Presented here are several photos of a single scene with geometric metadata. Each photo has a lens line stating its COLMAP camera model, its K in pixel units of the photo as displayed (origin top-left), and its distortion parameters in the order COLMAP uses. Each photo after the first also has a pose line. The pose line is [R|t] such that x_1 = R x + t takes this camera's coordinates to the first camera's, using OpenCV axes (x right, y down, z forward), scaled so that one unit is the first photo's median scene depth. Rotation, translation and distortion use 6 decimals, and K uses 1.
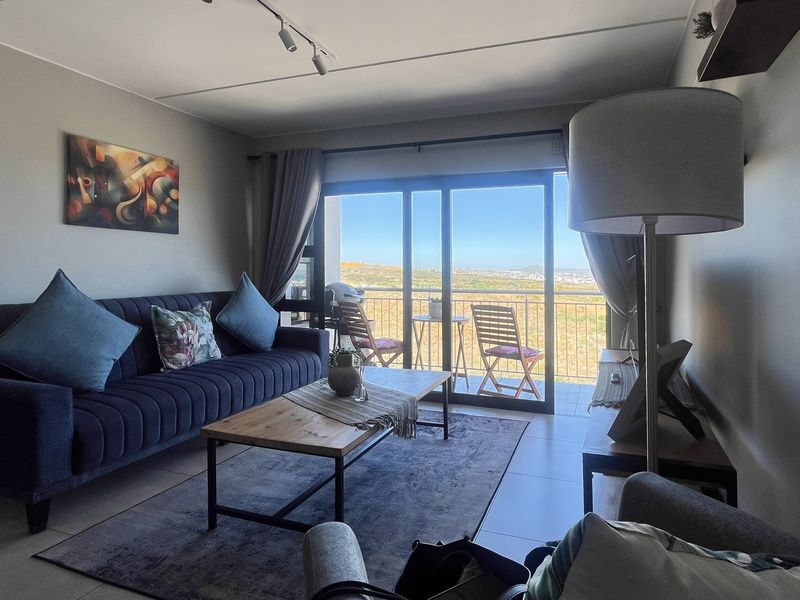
lens RADIAL K [[488.4, 0, 398.6], [0, 488.4, 271.1], [0, 0, 1]] dist [-0.002775, 0.001572]
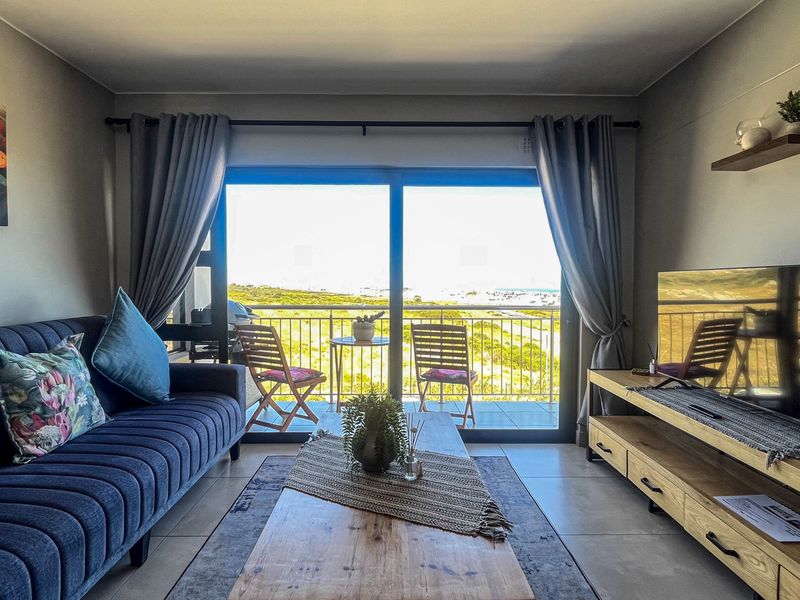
lens RADIAL K [[488.4, 0, 395.9], [0, 488.4, 305.1], [0, 0, 1]] dist [-0.002775, 0.001572]
pose [[0.934429, -0.018472, 0.355669, -0.222341], [0.003419, 0.999073, 0.042903, -0.001191], [-0.356132, -0.038874, 0.933627, 0.259674]]
